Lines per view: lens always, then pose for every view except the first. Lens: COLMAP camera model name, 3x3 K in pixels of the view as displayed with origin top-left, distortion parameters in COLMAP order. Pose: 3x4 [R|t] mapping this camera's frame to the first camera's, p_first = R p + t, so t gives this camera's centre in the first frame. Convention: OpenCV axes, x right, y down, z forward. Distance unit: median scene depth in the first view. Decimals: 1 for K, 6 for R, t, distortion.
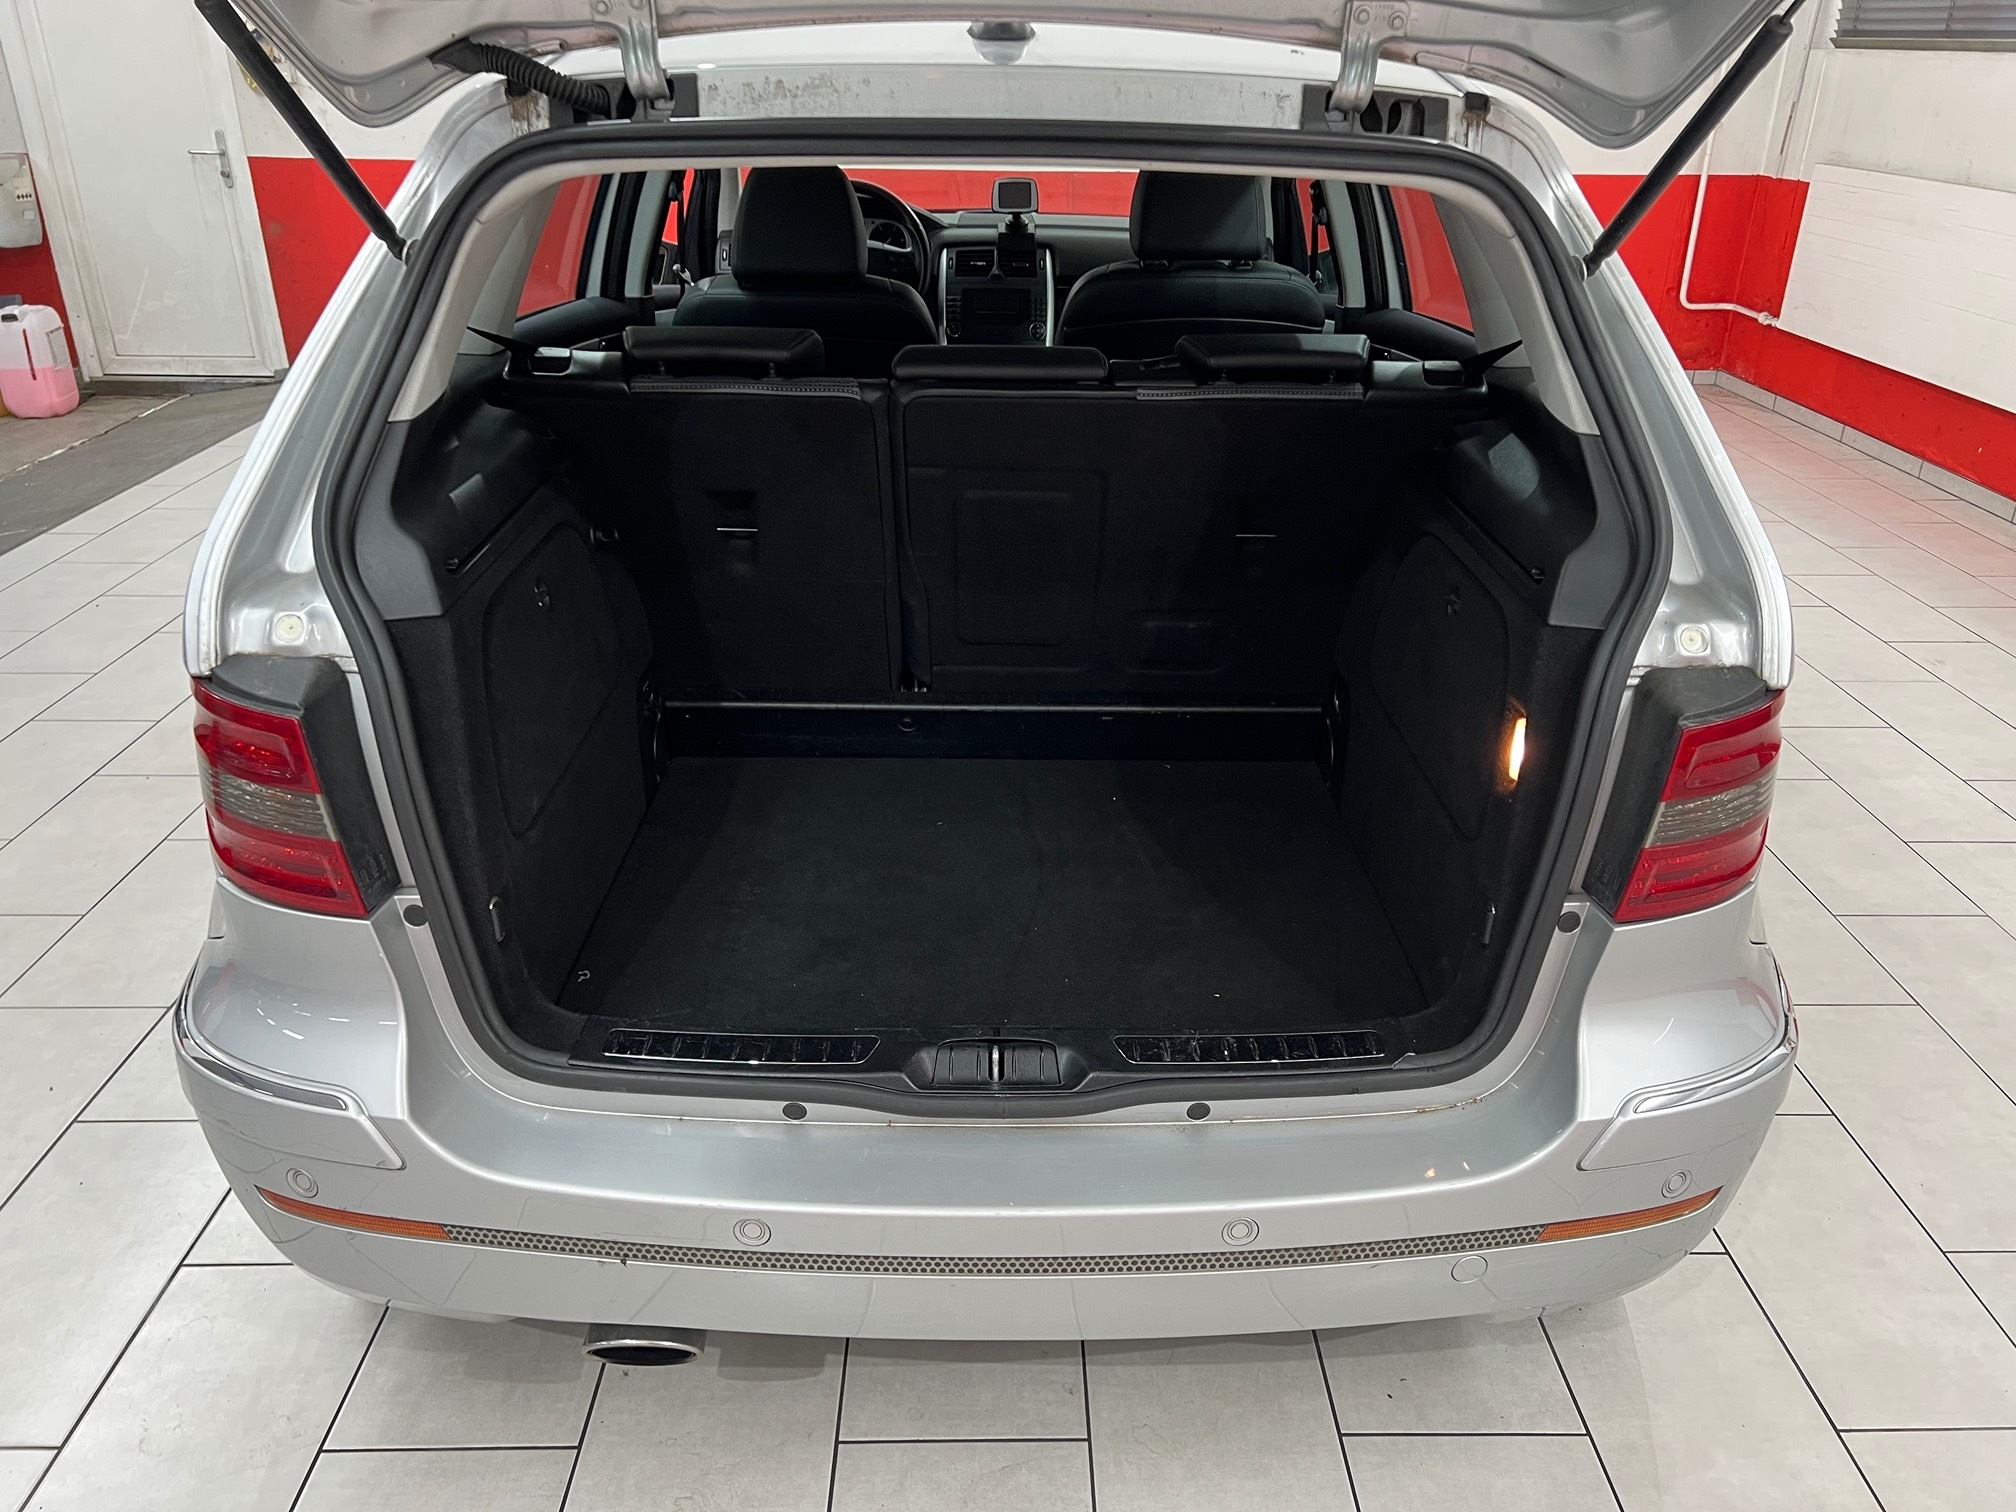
lens RADIAL K [[1515.8, 0, 1023.2], [0, 1515.8, 755.7], [0, 0, 1]] dist [0.063377, -0.068537]
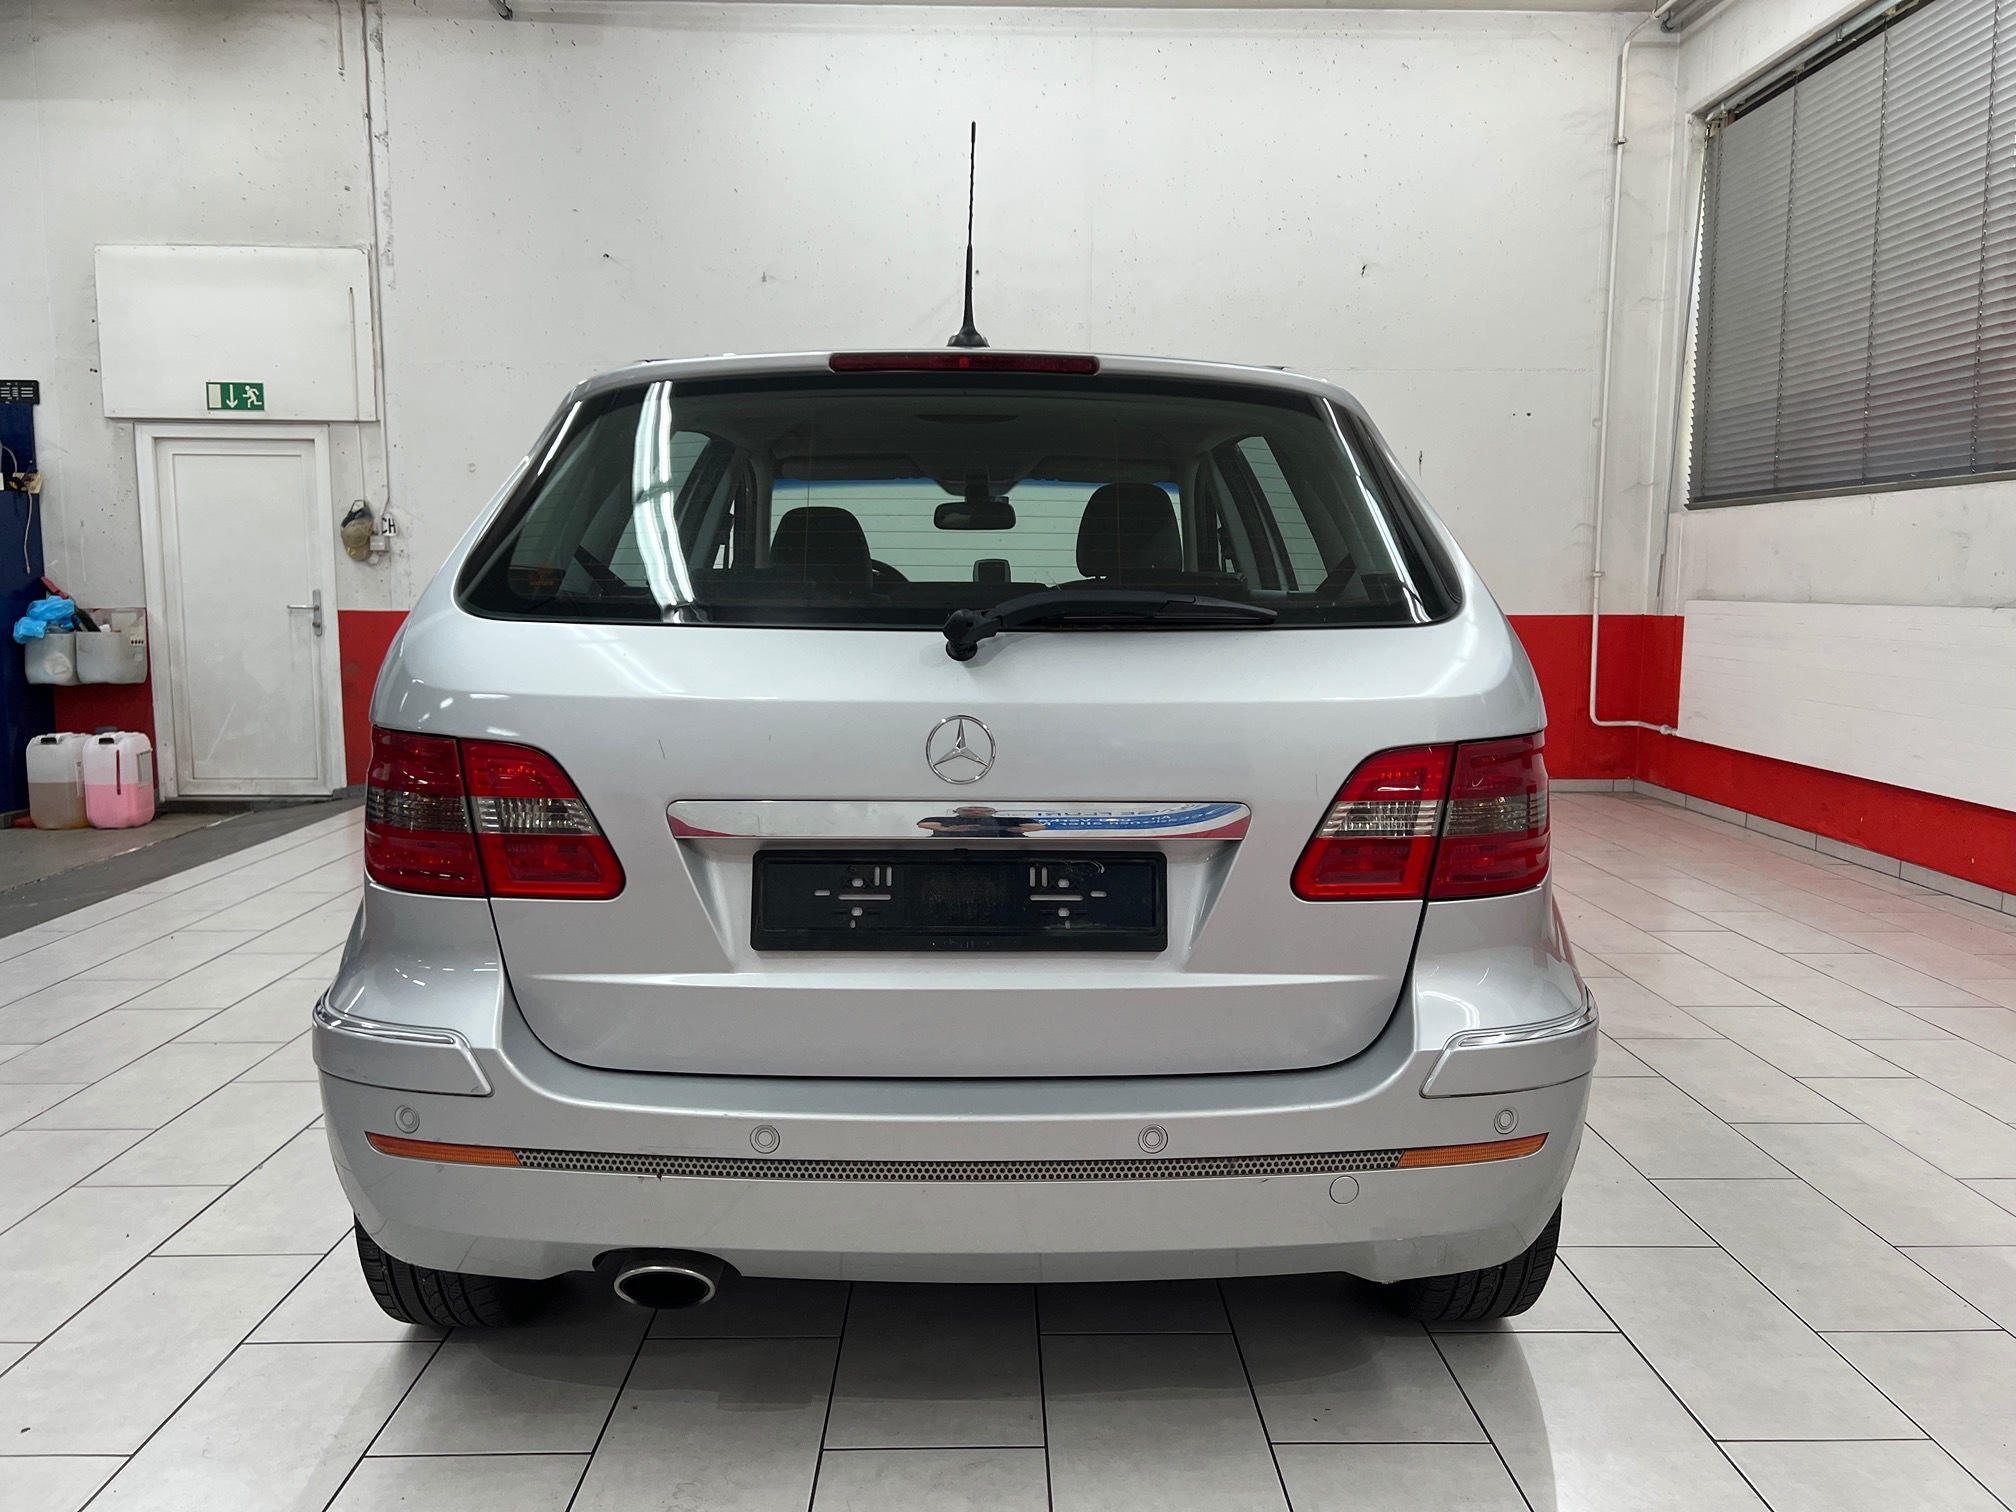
lens RADIAL K [[1513.3, 0, 1013.4], [0, 1513.3, 749.0], [0, 0, 1]] dist [0.060918, -0.066261]
pose [[0.999964, -0.008385, -0.001517, 0.007809], [0.007462, 0.947650, -0.319223, 0.099934], [0.004115, 0.319201, 0.947678, -0.070708]]
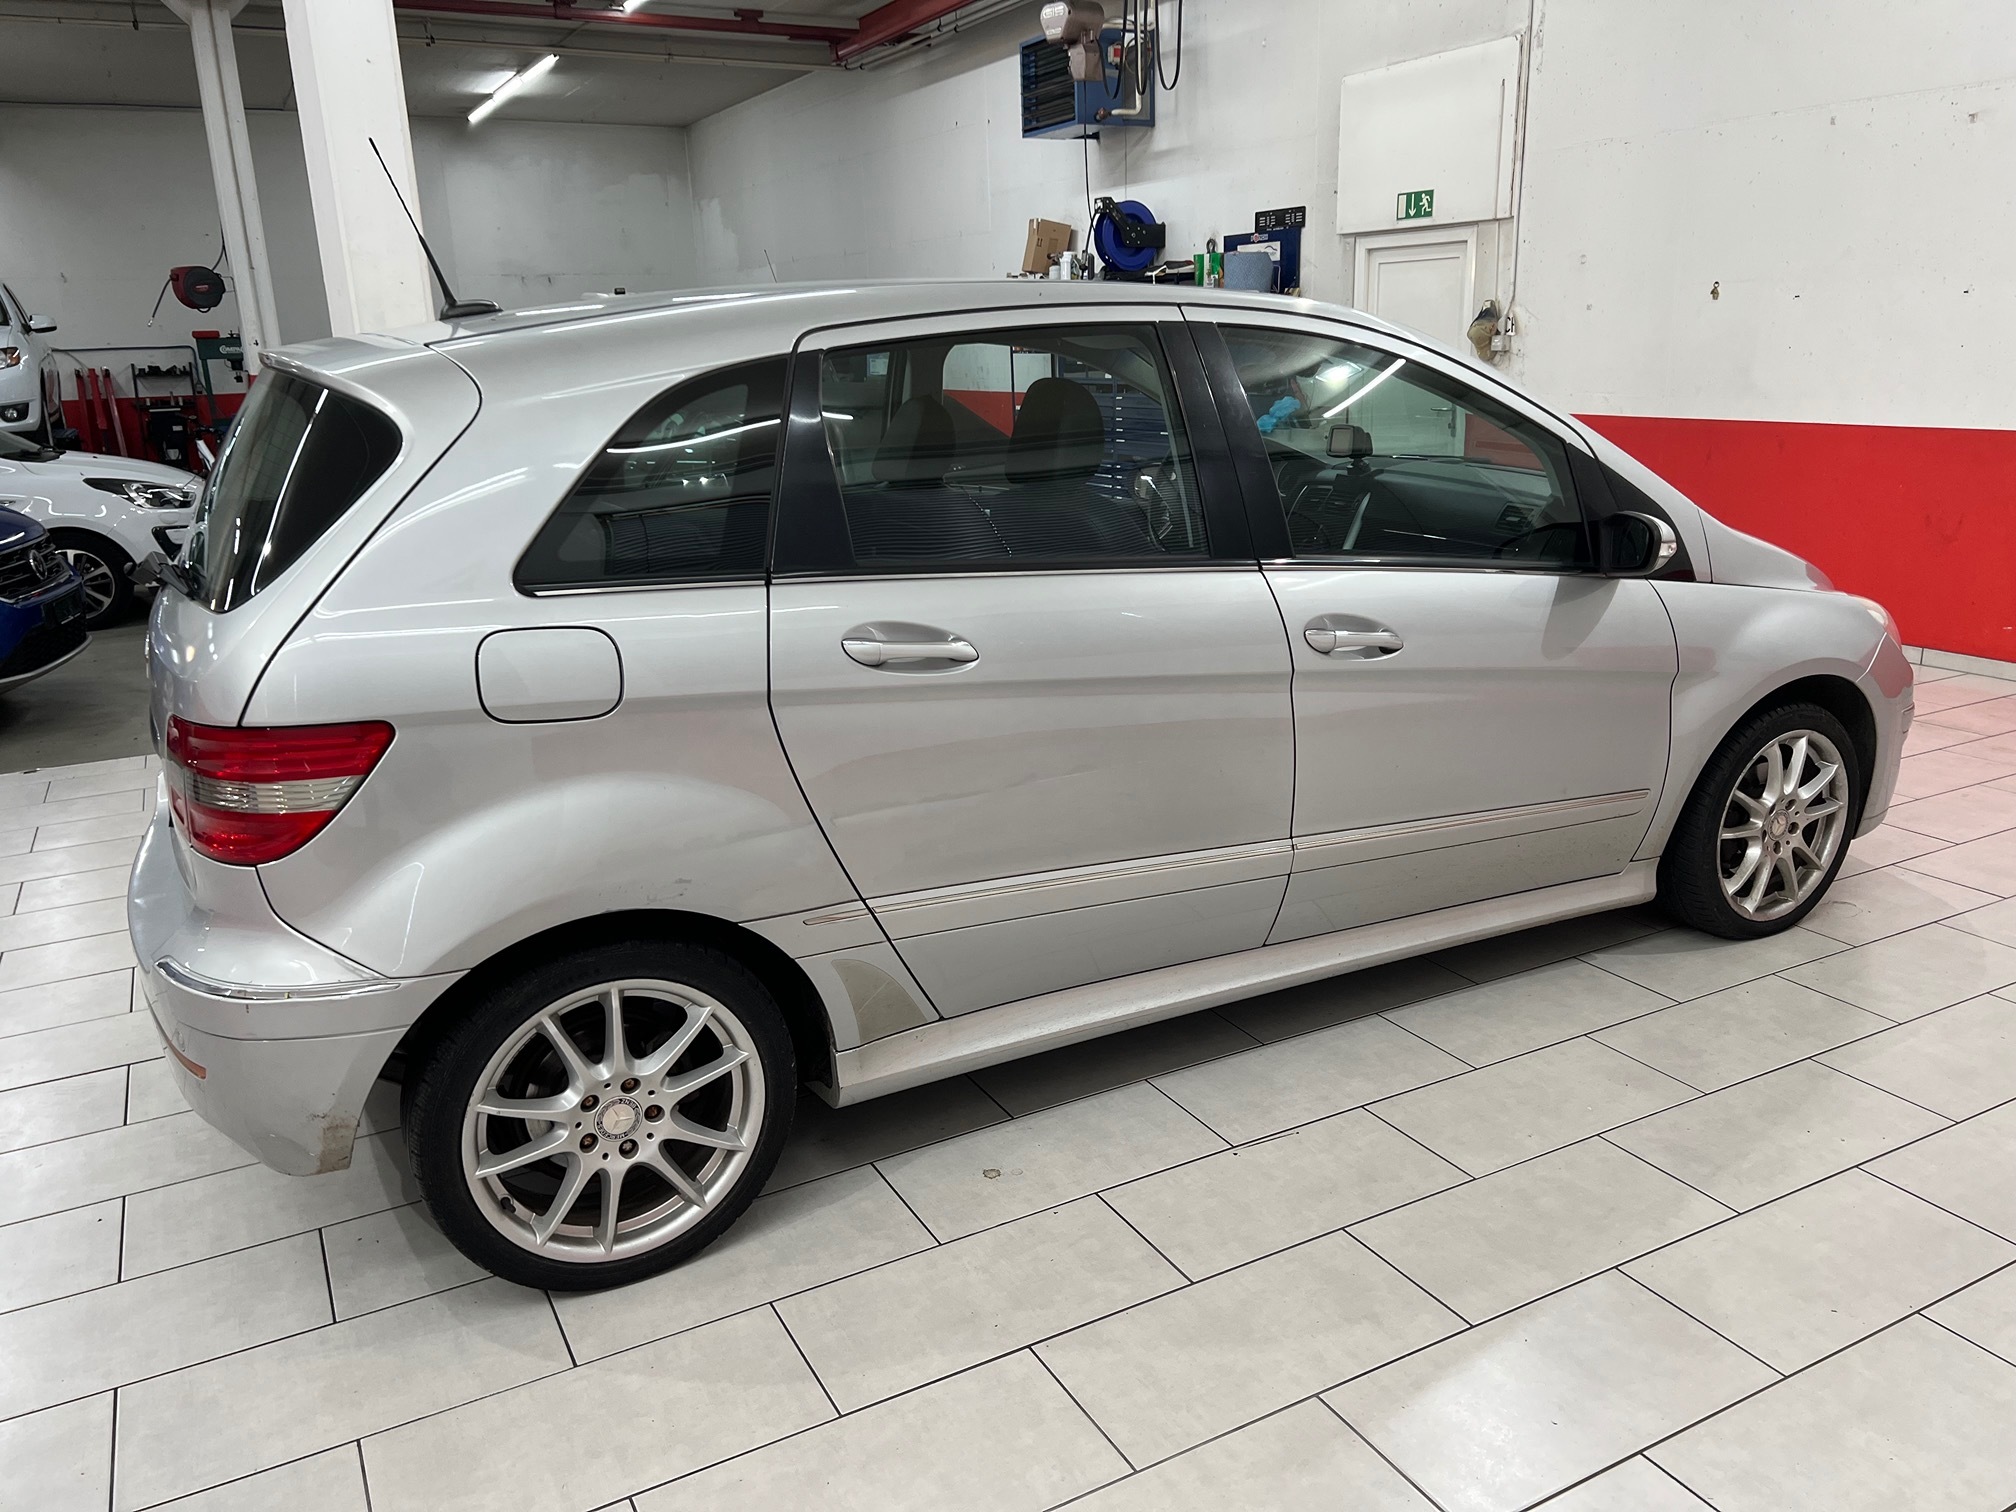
lens RADIAL K [[1513.3, 0, 1013.4], [0, 1513.3, 749.0], [0, 0, 1]] dist [0.060918, -0.066261]
pose [[0.455714, 0.212004, -0.864511, 0.524270], [-0.346273, 0.936944, 0.047234, -0.088031], [0.820012, 0.277831, 0.500390, 0.219684]]
